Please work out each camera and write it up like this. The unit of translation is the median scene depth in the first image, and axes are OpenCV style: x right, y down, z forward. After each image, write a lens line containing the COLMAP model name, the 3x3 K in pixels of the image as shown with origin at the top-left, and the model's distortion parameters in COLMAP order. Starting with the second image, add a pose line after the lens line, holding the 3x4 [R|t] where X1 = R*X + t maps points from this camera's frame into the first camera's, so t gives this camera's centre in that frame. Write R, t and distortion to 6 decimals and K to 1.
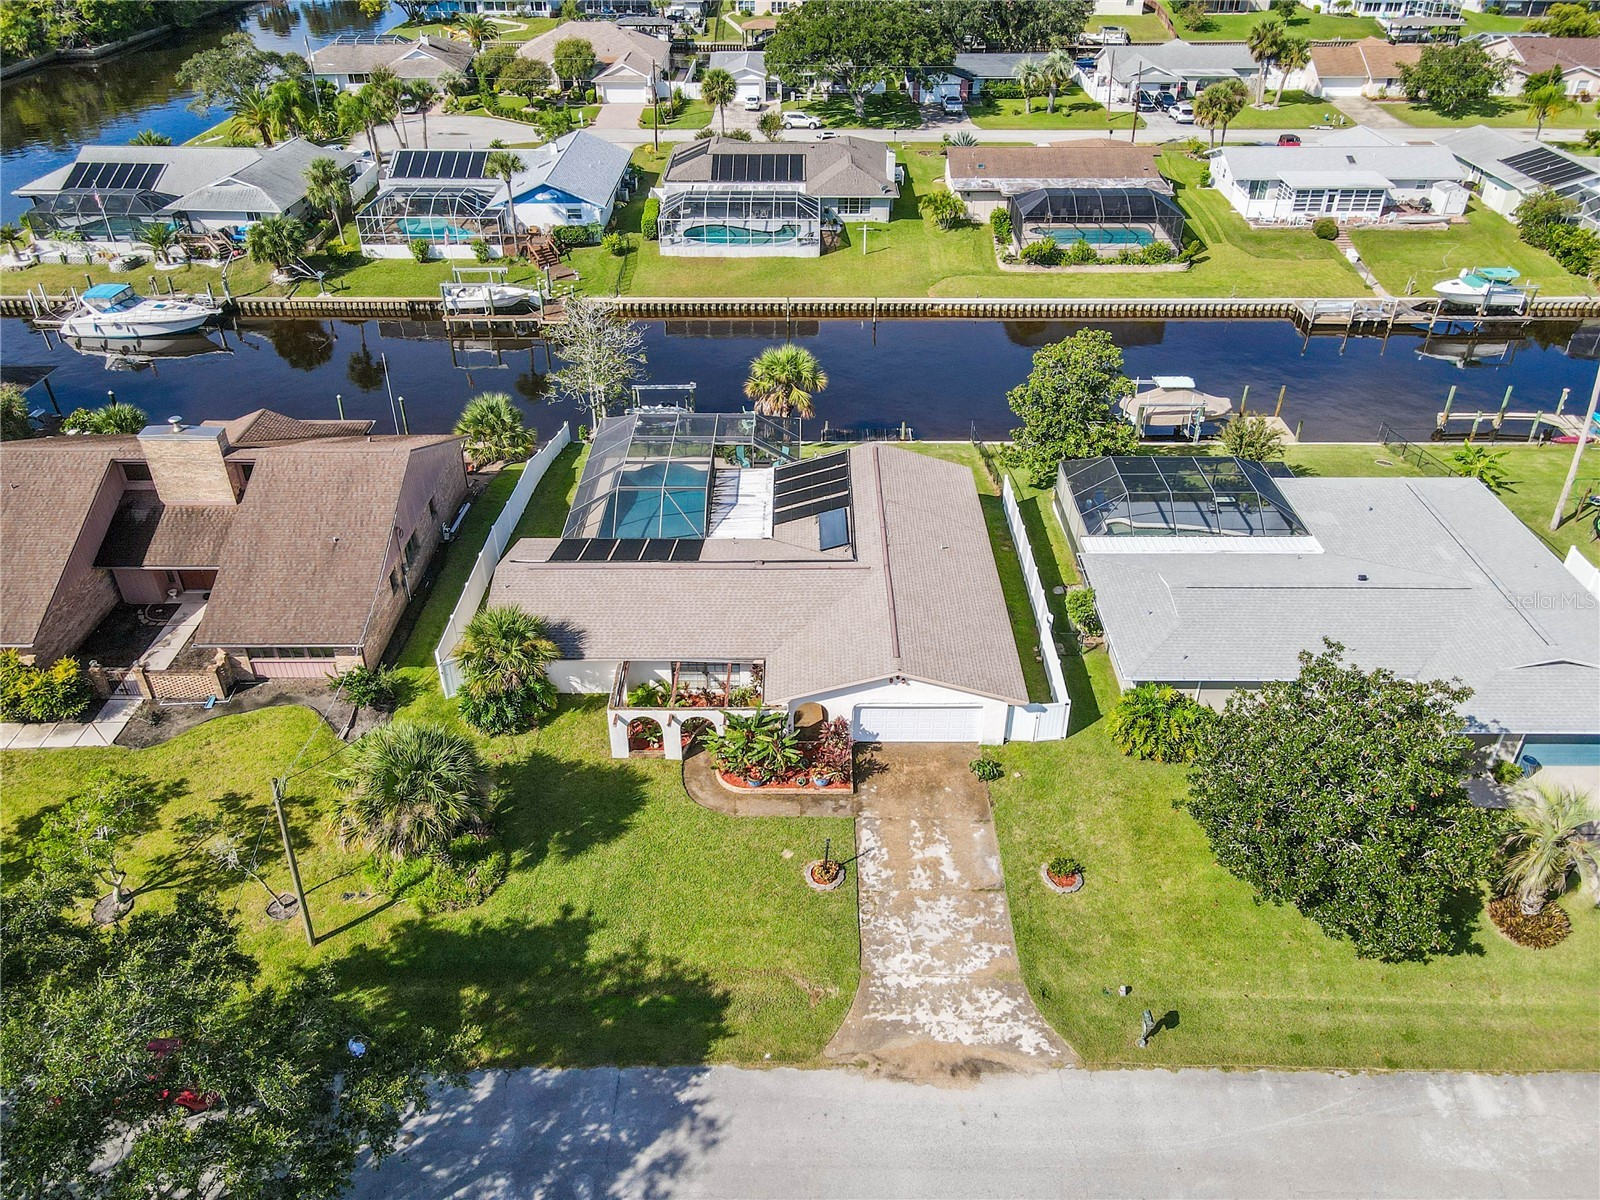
lens RADIAL K [[1185.1, 0, 798.5], [0, 1185.1, 575.2], [0, 0, 1]] dist [-0.002102, 0.032478]
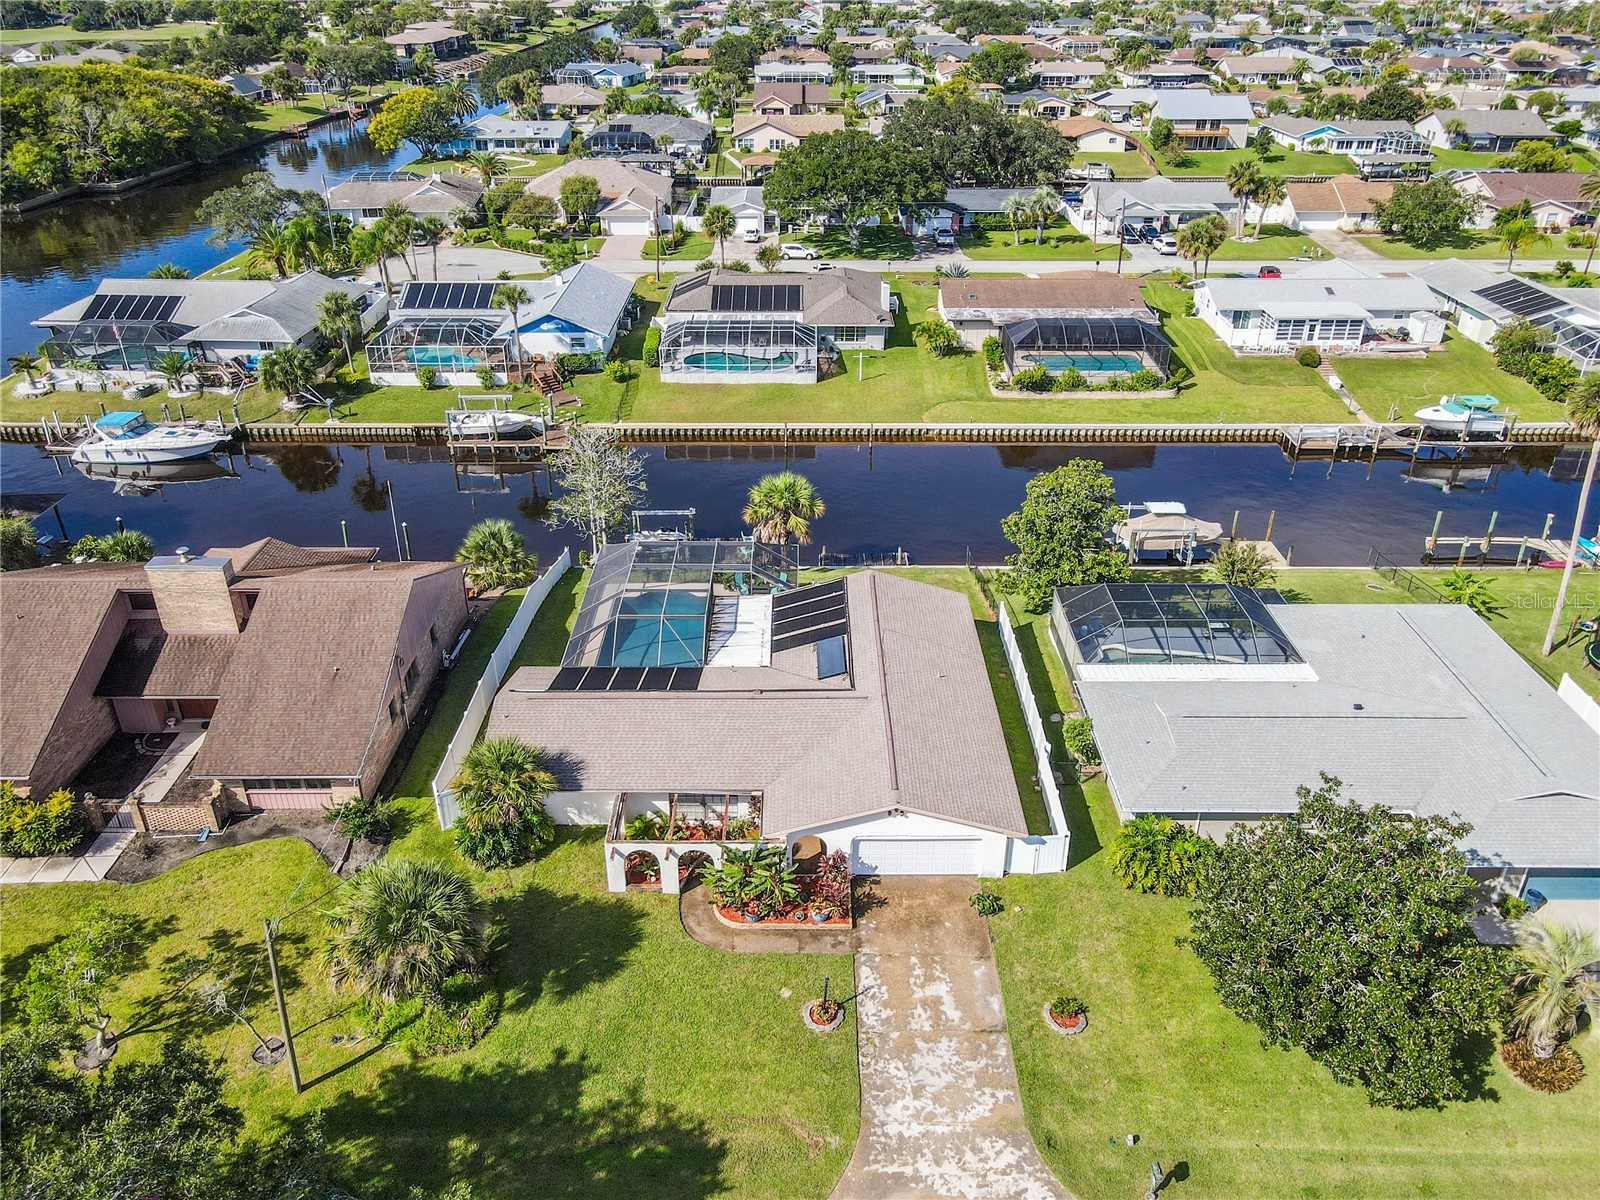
lens RADIAL K [[1185.1, 0, 798.5], [0, 1185.1, 575.2], [0, 0, 1]] dist [-0.002102, 0.032478]
pose [[0.999997, -0.000931, 0.002080, -0.000295], [0.001122, 0.995589, -0.093813, -0.013765], [-0.001984, 0.093815, 0.995588, -0.009293]]
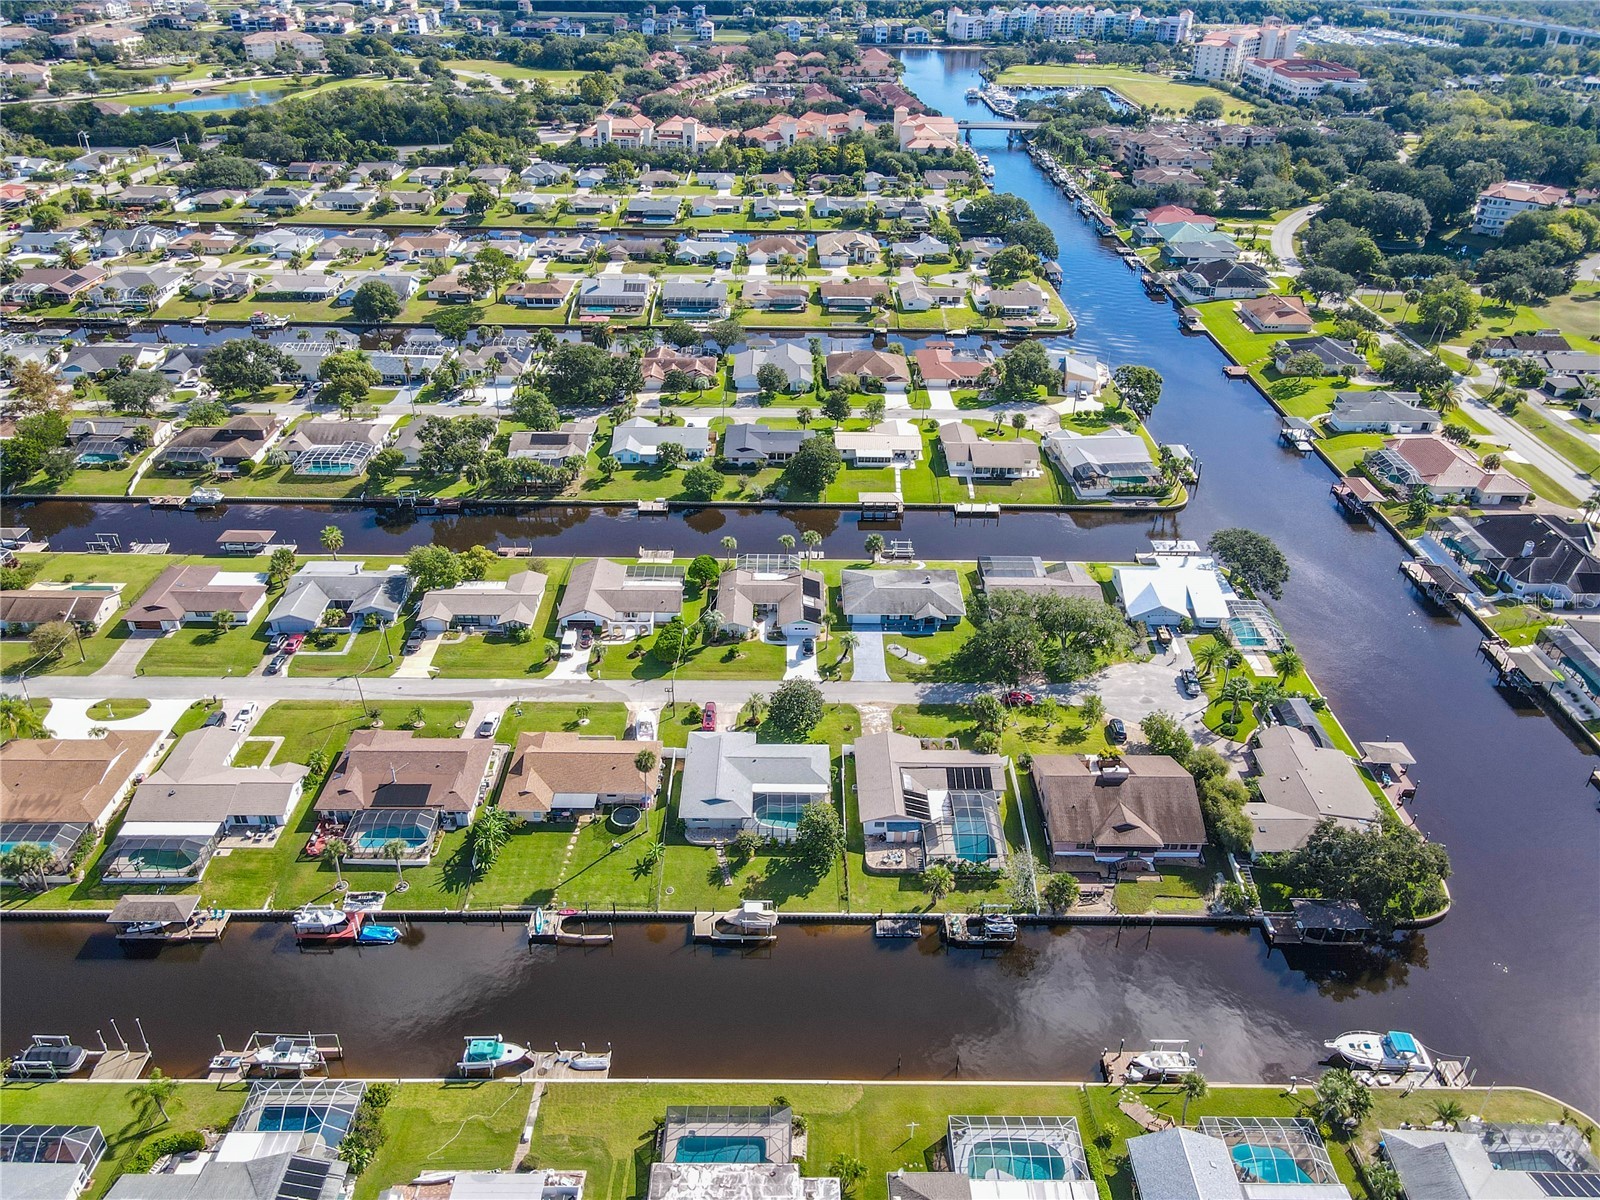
lens RADIAL K [[1185.1, 0, 798.5], [0, 1185.1, 575.2], [0, 0, 1]] dist [-0.002102, 0.032478]
pose [[-0.999868, -0.005998, -0.015121, 0.370366], [-0.016201, 0.450922, 0.892416, -3.096795], [0.001465, 0.892543, -0.450960, 1.920519]]
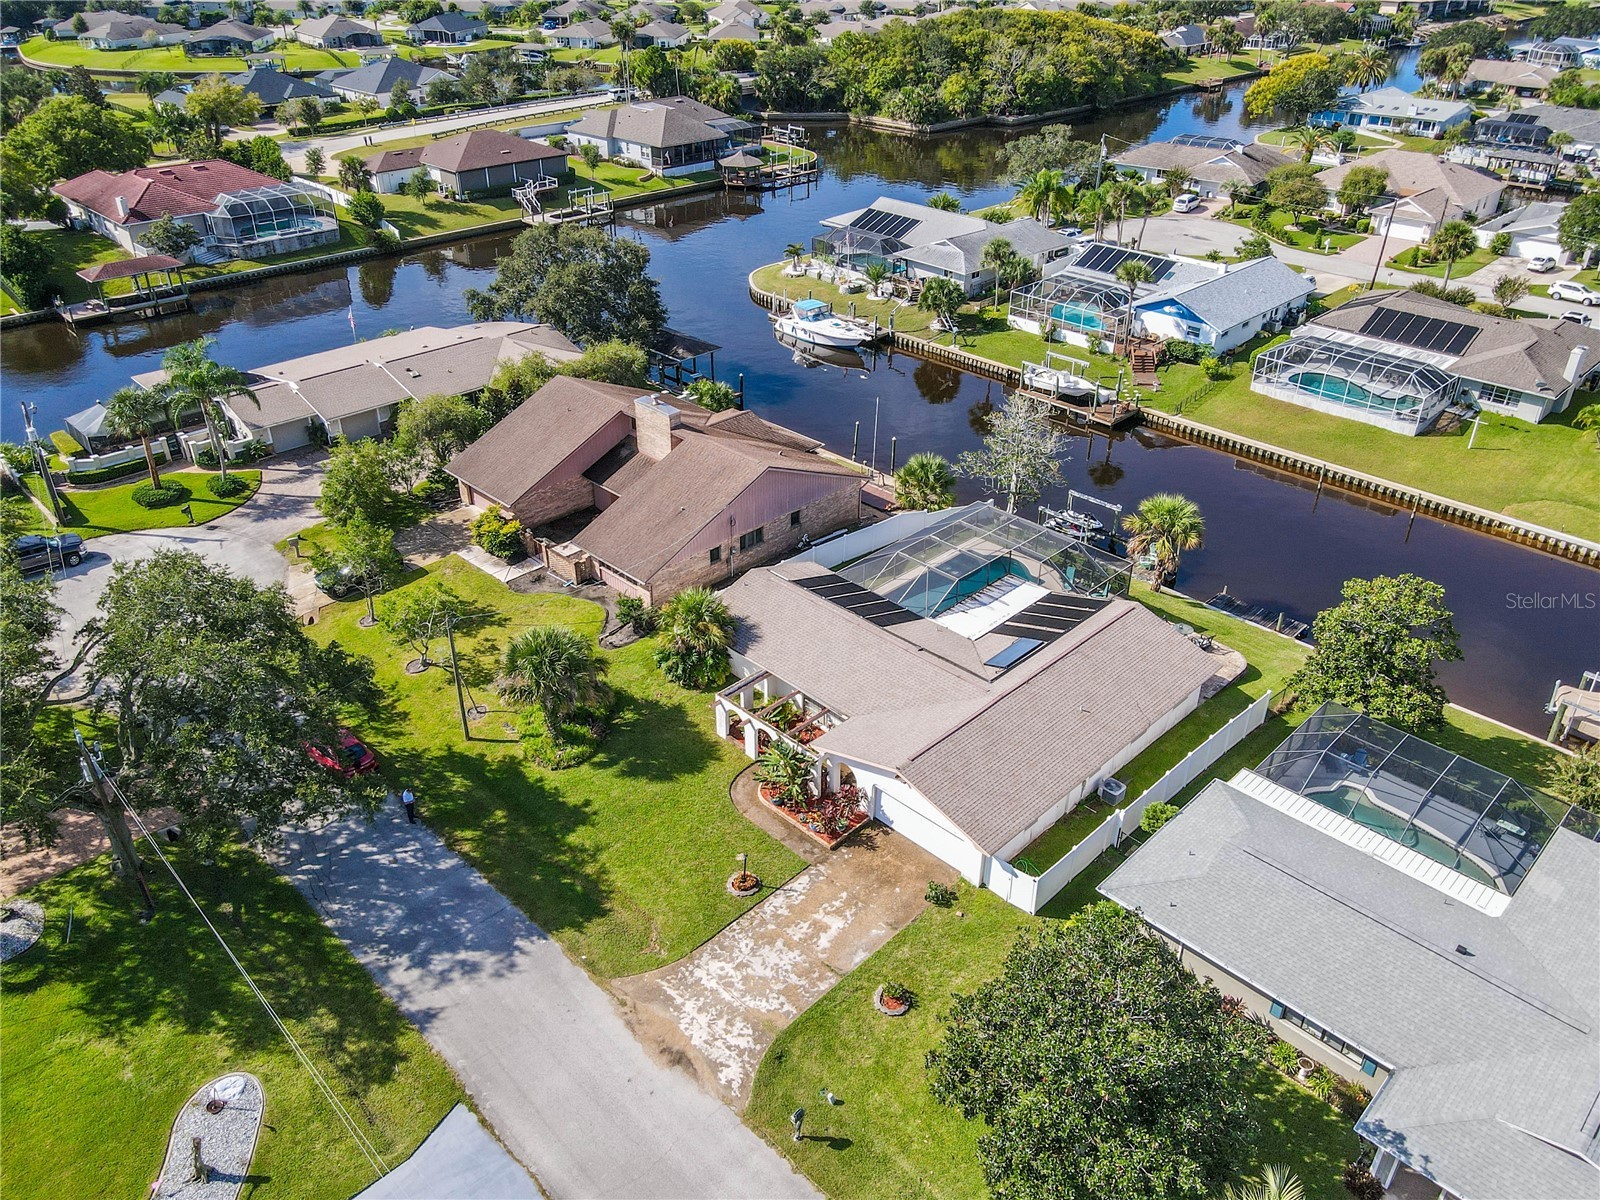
lens RADIAL K [[1183.9, 0, 798.3], [0, 1183.9, 578.1], [0, 0, 1]] dist [-0.011591, 0.052605]
pose [[0.709174, 0.356709, -0.608137, 0.511853], [-0.387440, 0.917823, 0.086549, -0.117103], [0.589036, 0.174239, 0.789100, 0.029555]]
